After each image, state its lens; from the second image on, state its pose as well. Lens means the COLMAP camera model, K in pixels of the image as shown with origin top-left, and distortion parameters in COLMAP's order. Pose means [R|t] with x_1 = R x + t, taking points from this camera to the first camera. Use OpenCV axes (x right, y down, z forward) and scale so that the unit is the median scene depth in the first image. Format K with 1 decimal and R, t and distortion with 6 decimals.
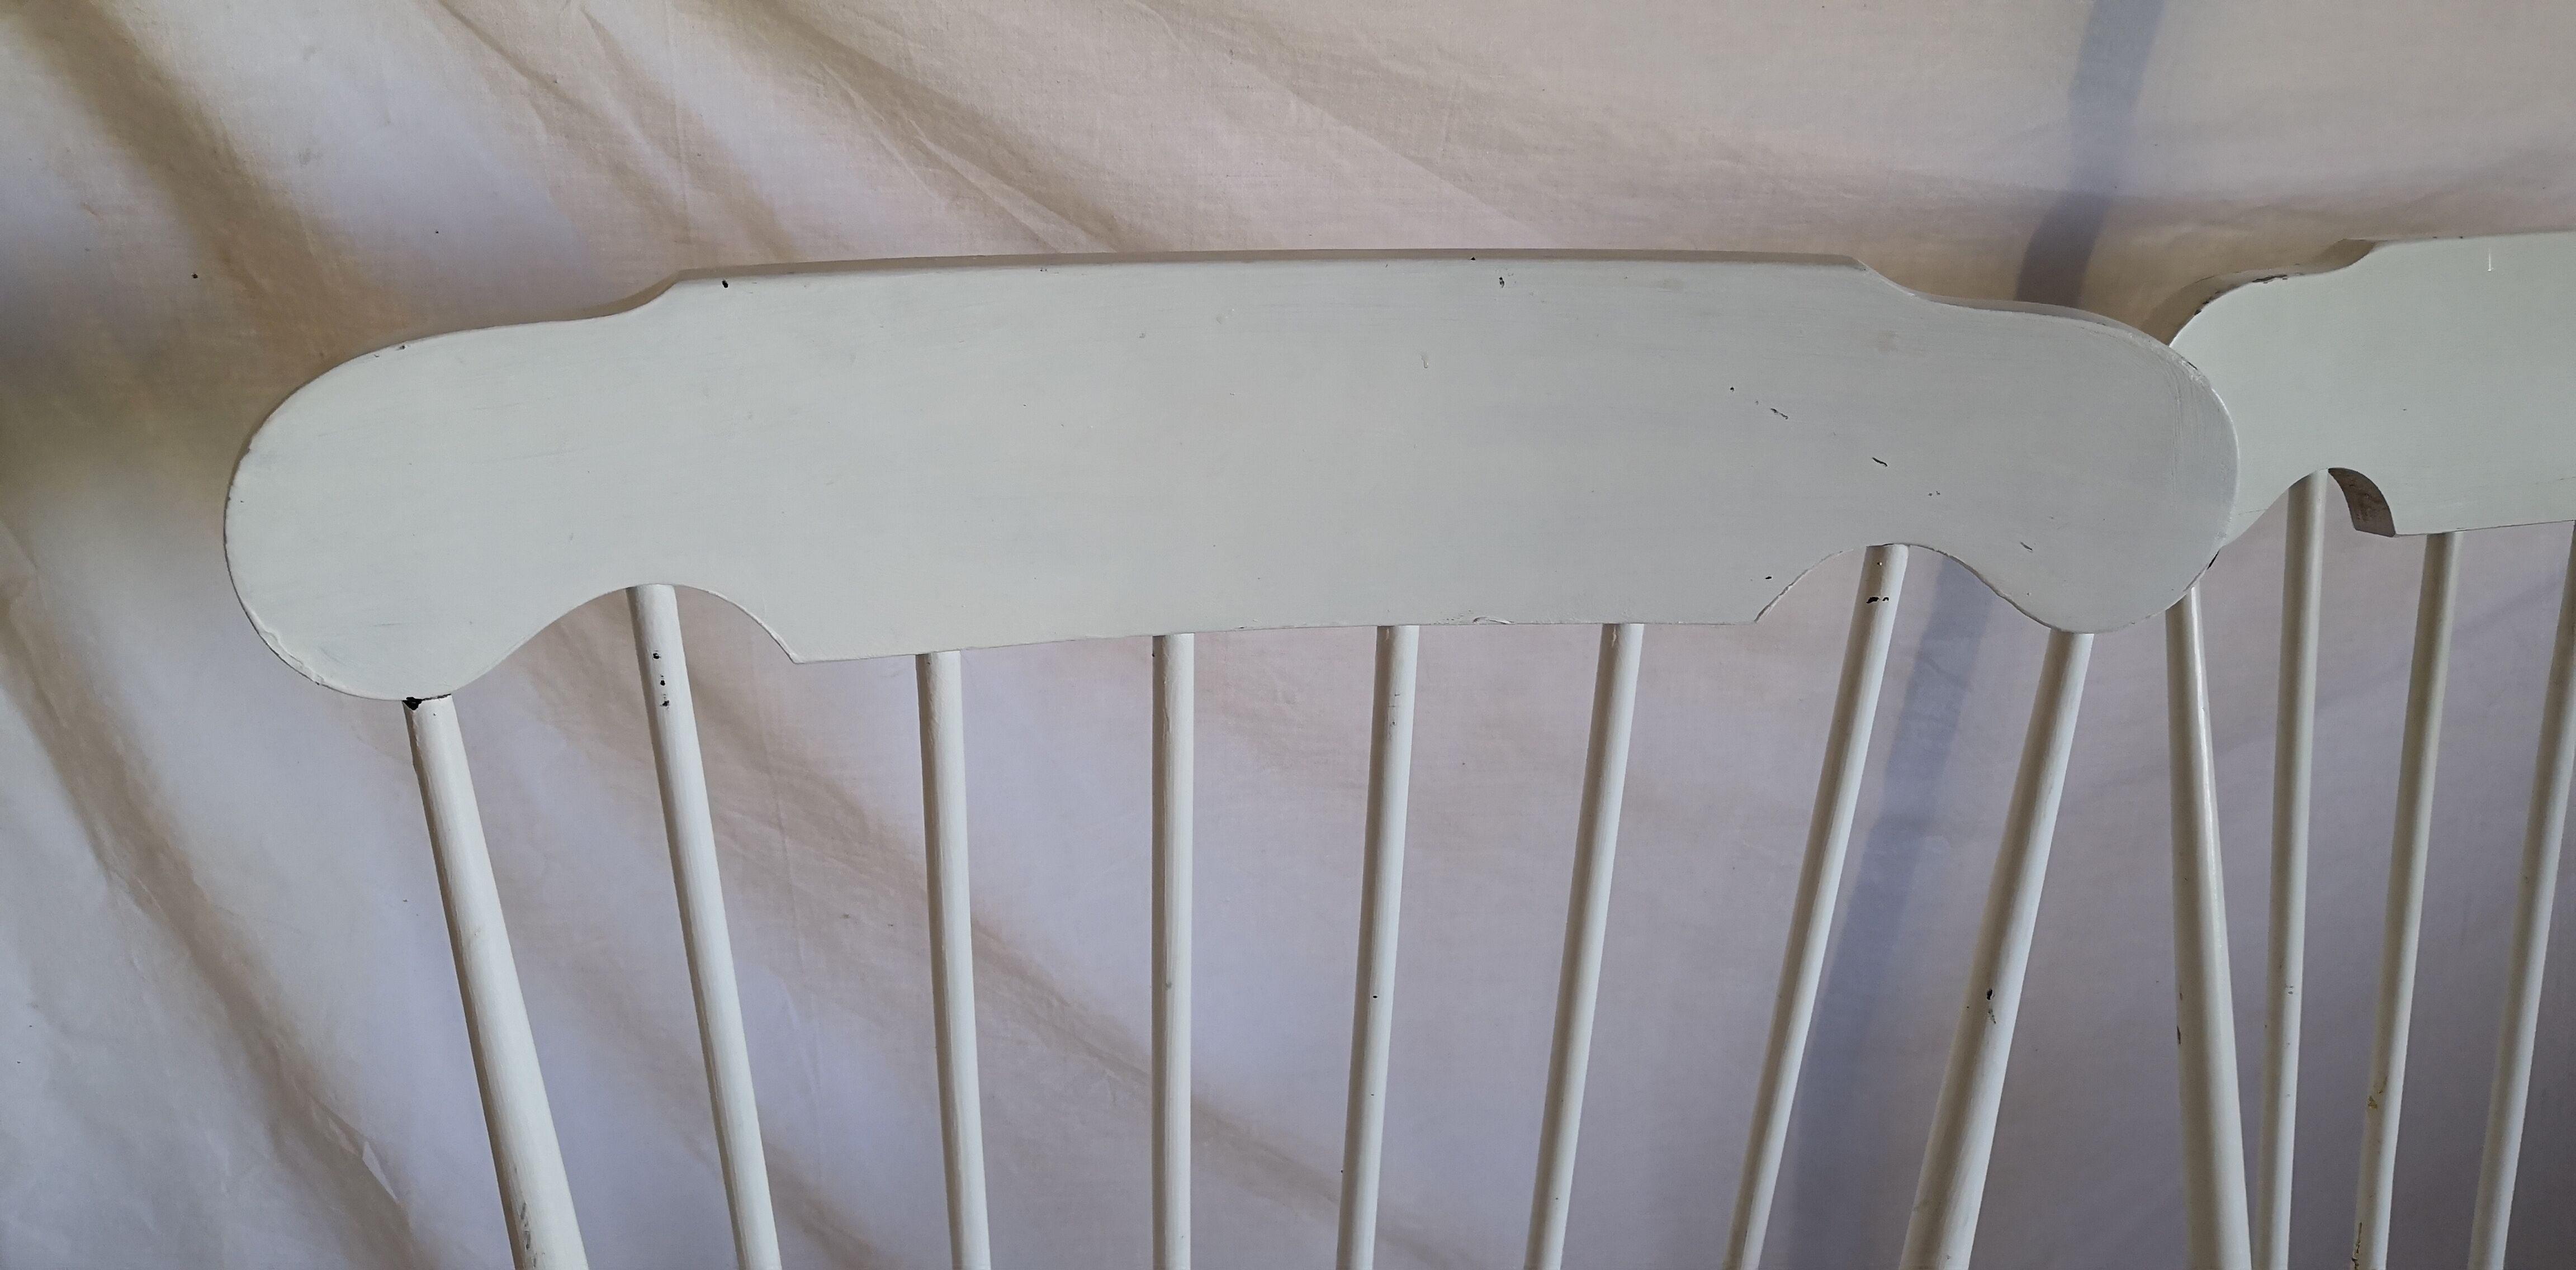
lens RADIAL K [[2012.6, 0, 1274.6], [0, 2012.6, 645.8], [0, 0, 1]] dist [-0.029458, 0.063506]
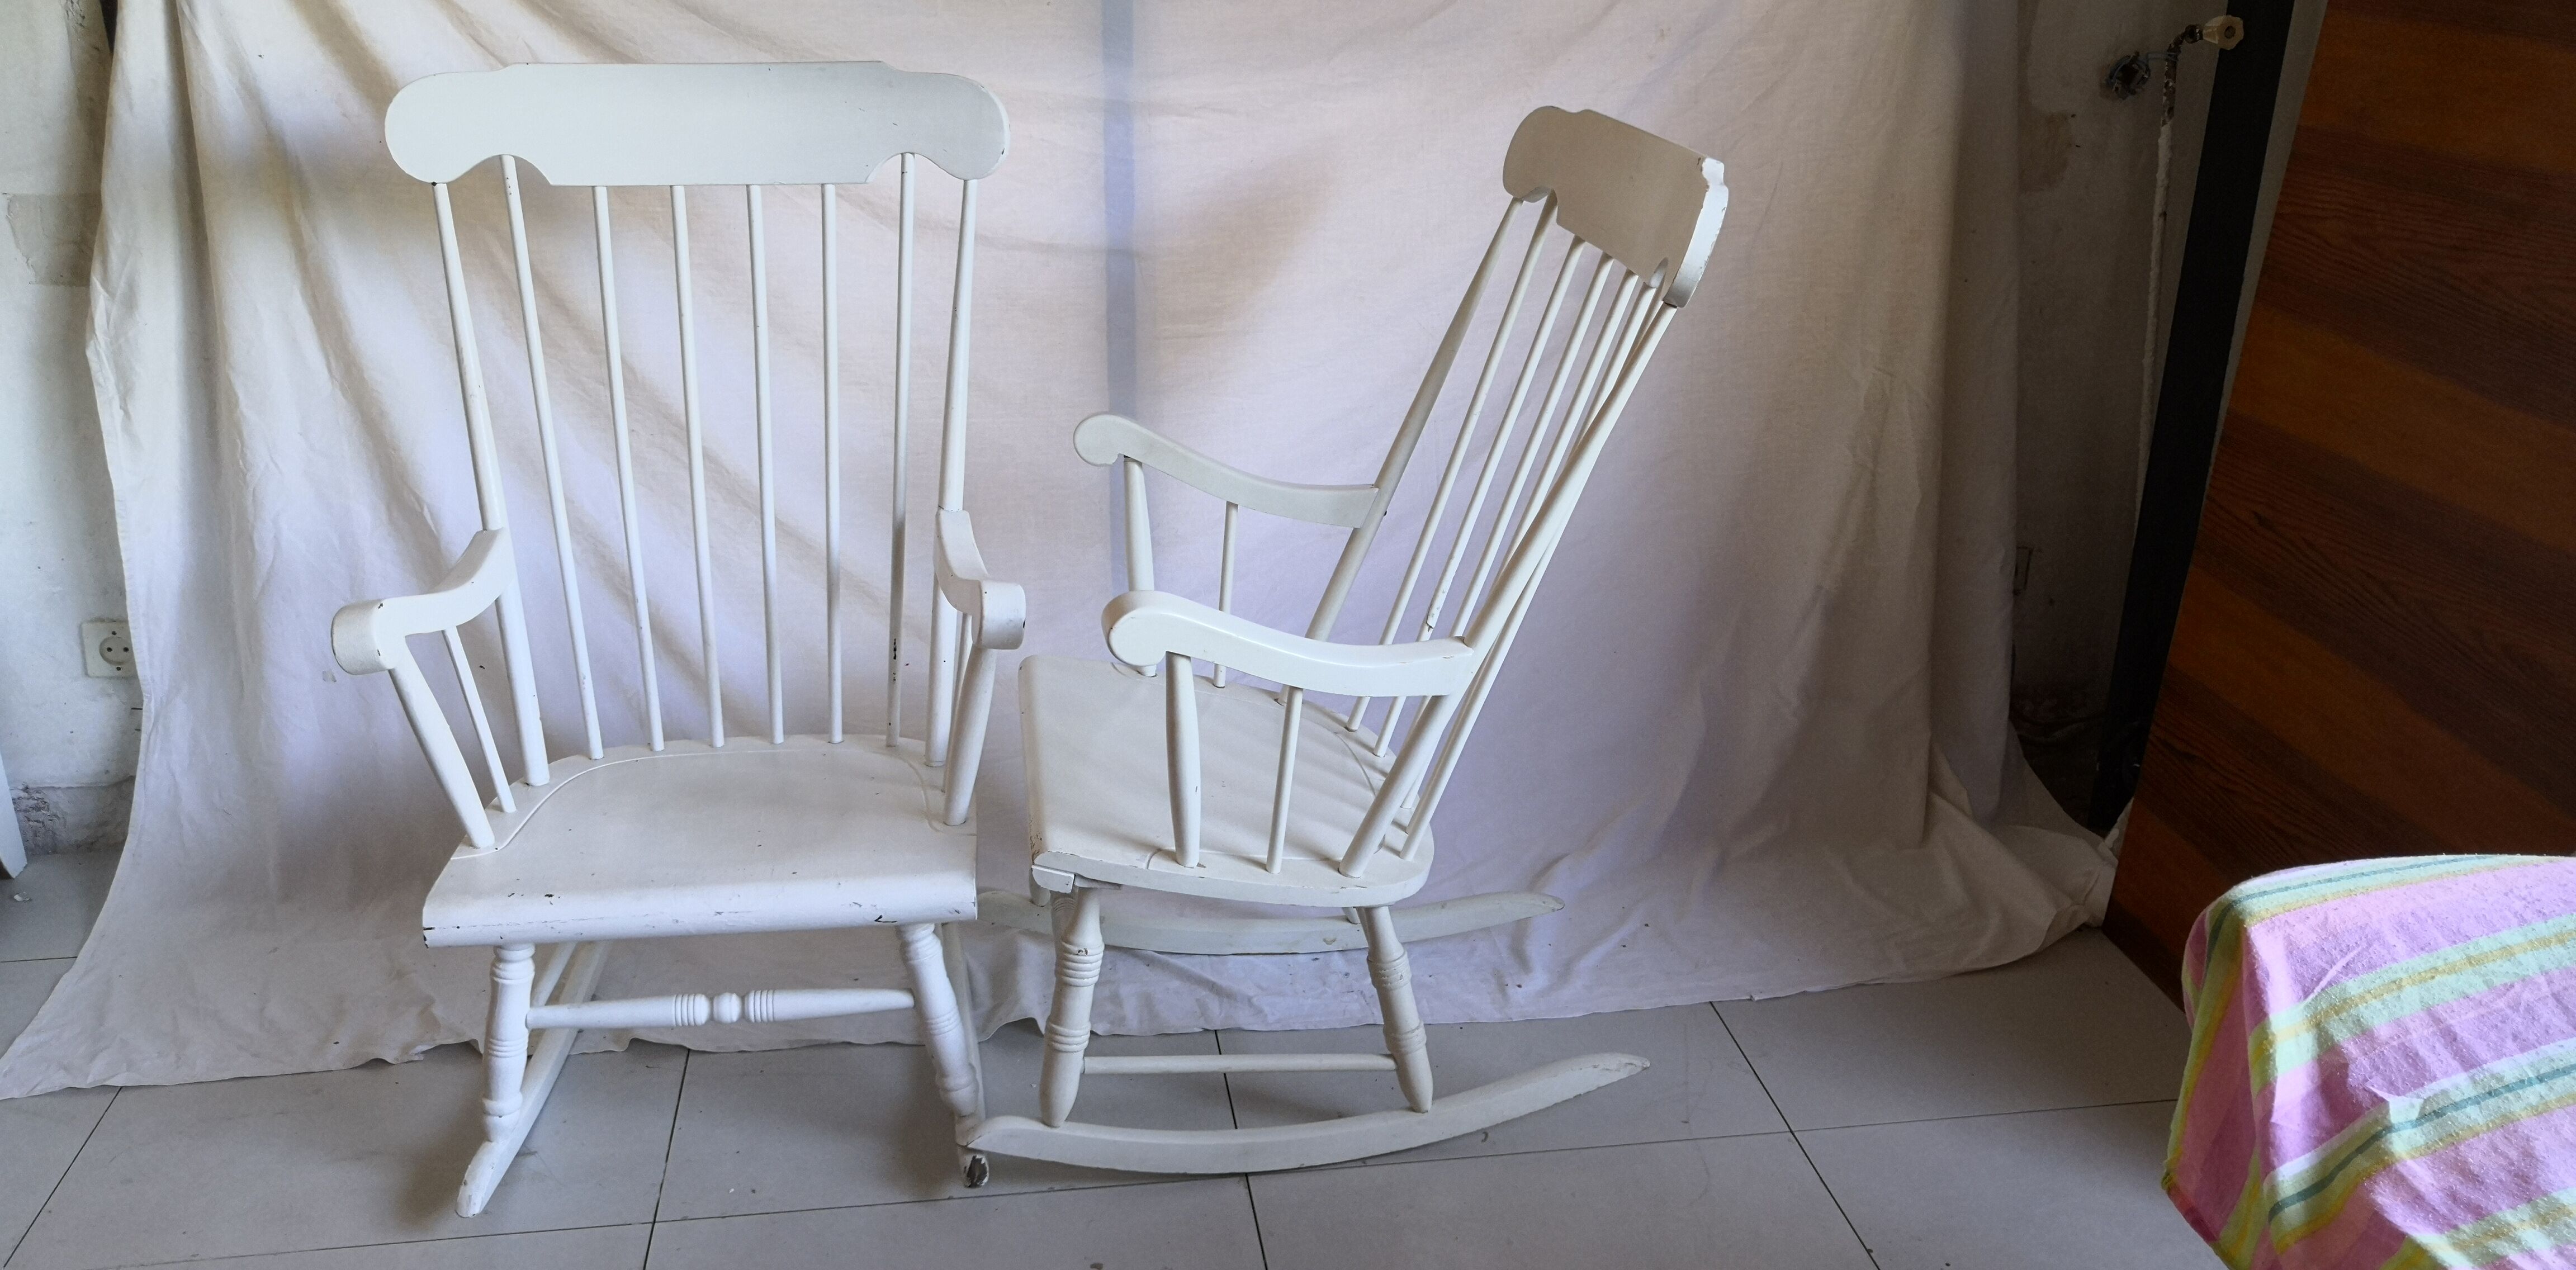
lens RADIAL K [[2066.9, 0, 1283.9], [0, 2066.9, 630.8], [0, 0, 1]] dist [-0.033233, 0.075594]
pose [[0.997478, -0.026345, -0.065906, 0.781189], [0.014282, 0.984069, -0.177211, 0.900153], [0.069525, 0.175823, 0.981964, -1.414462]]
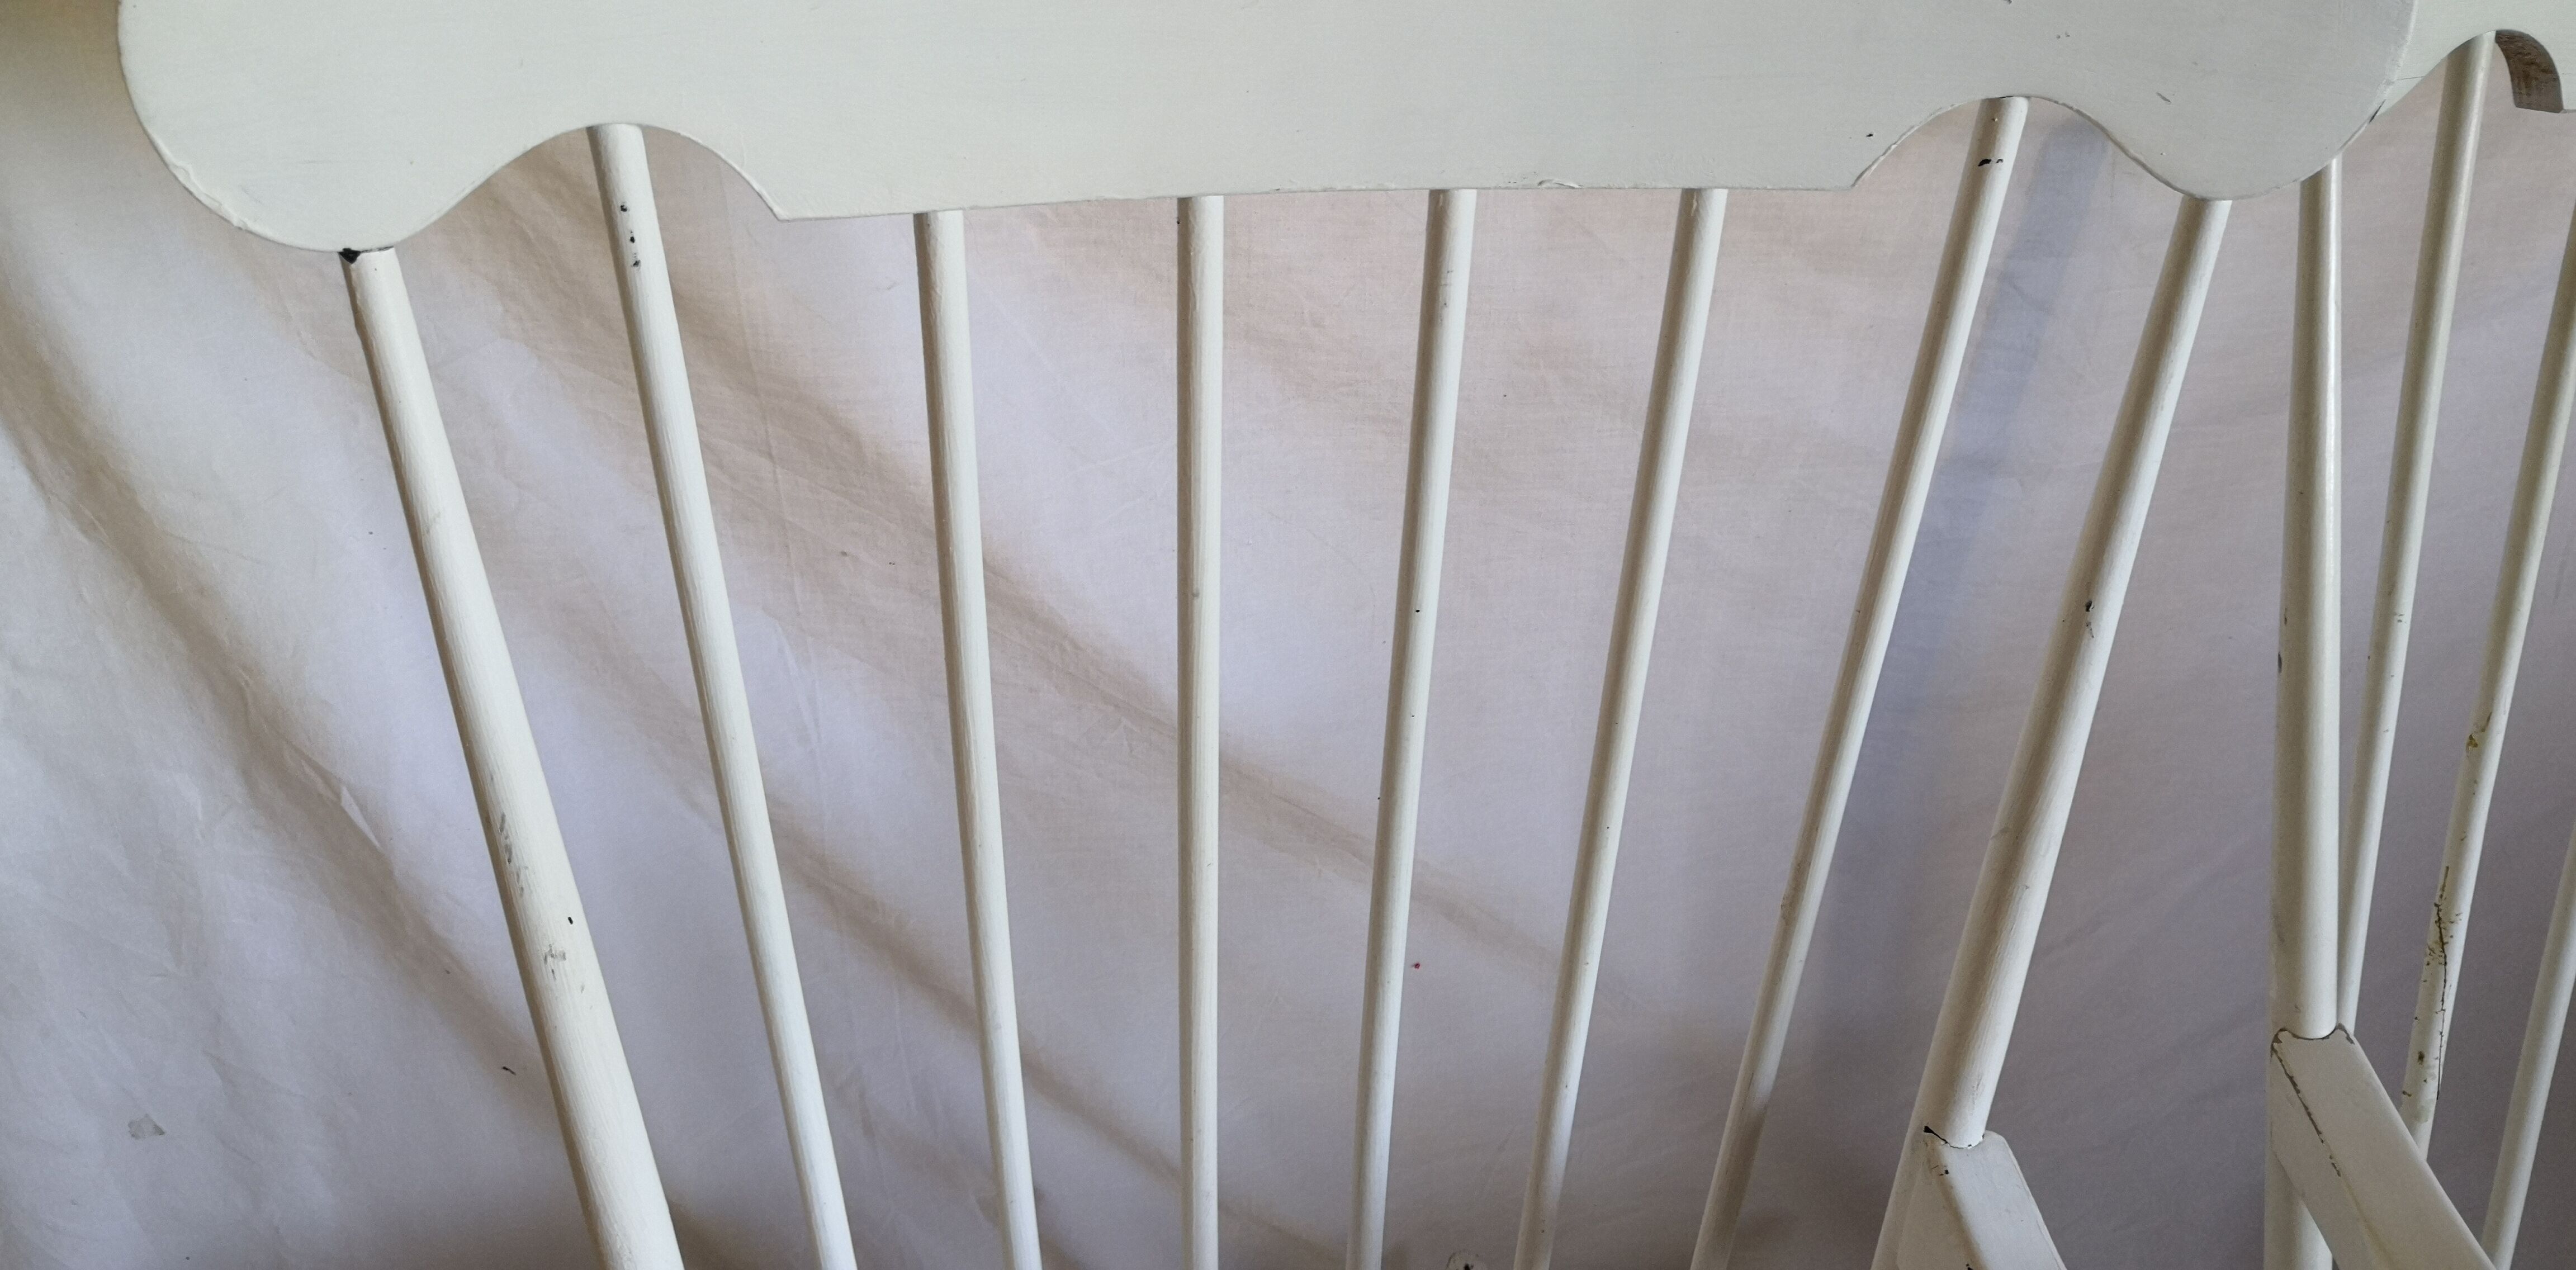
lens RADIAL K [[2066.9, 0, 1283.9], [0, 2066.9, 630.8], [0, 0, 1]] dist [-0.033233, 0.075594]
pose [[0.999993, 0.003559, 0.001403, -0.010391], [-0.003715, 0.991019, 0.133671, 0.045141], [-0.000915, -0.133675, 0.991025, 0.046615]]
